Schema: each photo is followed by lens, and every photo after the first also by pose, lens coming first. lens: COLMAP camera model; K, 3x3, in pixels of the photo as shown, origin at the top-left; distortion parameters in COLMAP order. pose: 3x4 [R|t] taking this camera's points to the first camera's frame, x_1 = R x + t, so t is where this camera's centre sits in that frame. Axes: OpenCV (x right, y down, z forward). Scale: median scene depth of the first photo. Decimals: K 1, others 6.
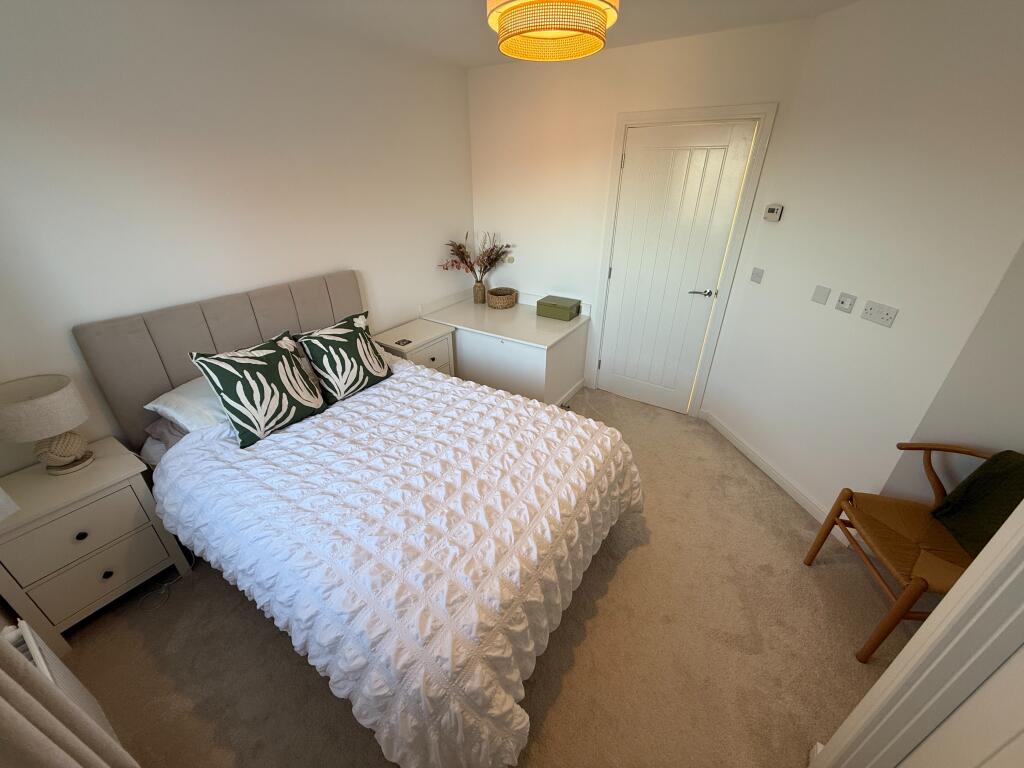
lens RADIAL K [[406.2, 0, 509.6], [0, 406.2, 385.4], [0, 0, 1]] dist [-0.000675, 0.000135]
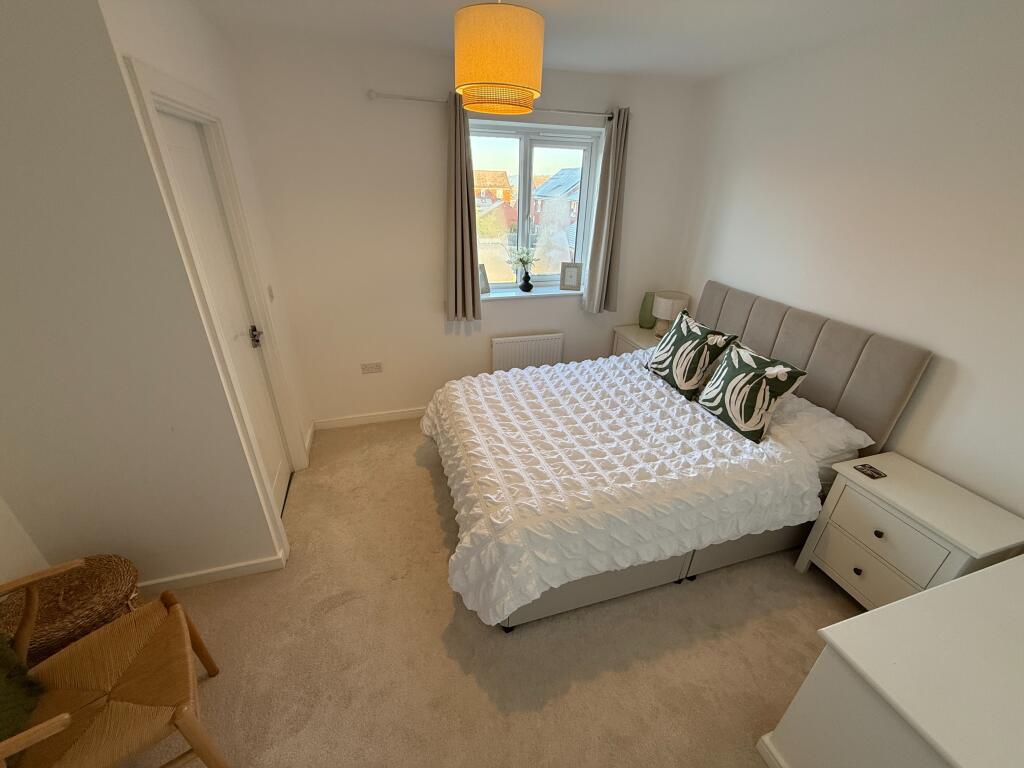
lens RADIAL K [[406.2, 0, 509.8], [0, 406.2, 384.7], [0, 0, 1]] dist [-0.000675, 0.000135]
pose [[-0.643646, 0.332318, -0.689408, 0.691782], [-0.375786, 0.647507, 0.662962, -0.572720], [0.666711, 0.685783, -0.291885, 1.041254]]
